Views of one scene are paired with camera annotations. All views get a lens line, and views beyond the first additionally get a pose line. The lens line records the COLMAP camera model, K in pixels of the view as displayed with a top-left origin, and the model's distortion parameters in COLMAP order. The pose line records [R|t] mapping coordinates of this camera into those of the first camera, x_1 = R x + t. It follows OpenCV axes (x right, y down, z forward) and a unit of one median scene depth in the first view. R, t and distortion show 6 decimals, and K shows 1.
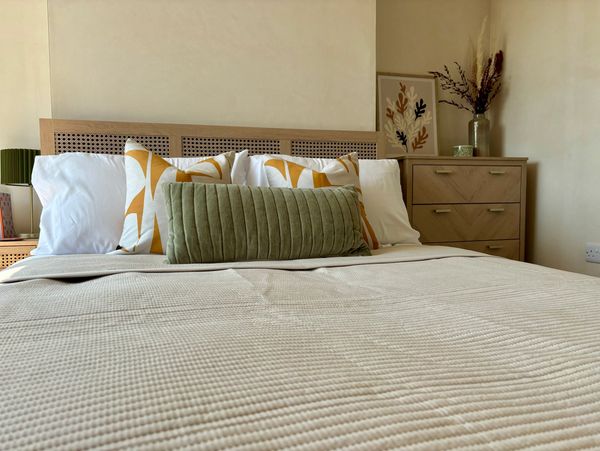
lens RADIAL K [[455.9, 0, 300.0], [0, 455.9, 225.3], [0, 0, 1]] dist [-0.003621, 0.004193]
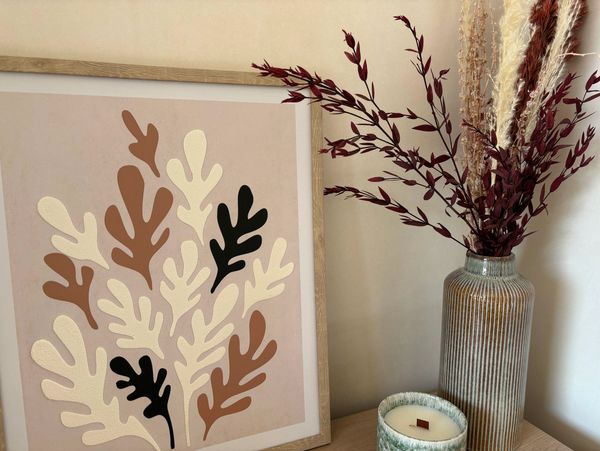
lens RADIAL K [[455.9, 0, 300.1], [0, 455.9, 226.2], [0, 0, 1]] dist [-0.003621, 0.004193]
pose [[0.989713, -0.012494, 0.142523, 0.263783], [-0.003485, 0.993778, 0.111324, -0.285086], [-0.143027, -0.110675, 0.983511, 0.788912]]
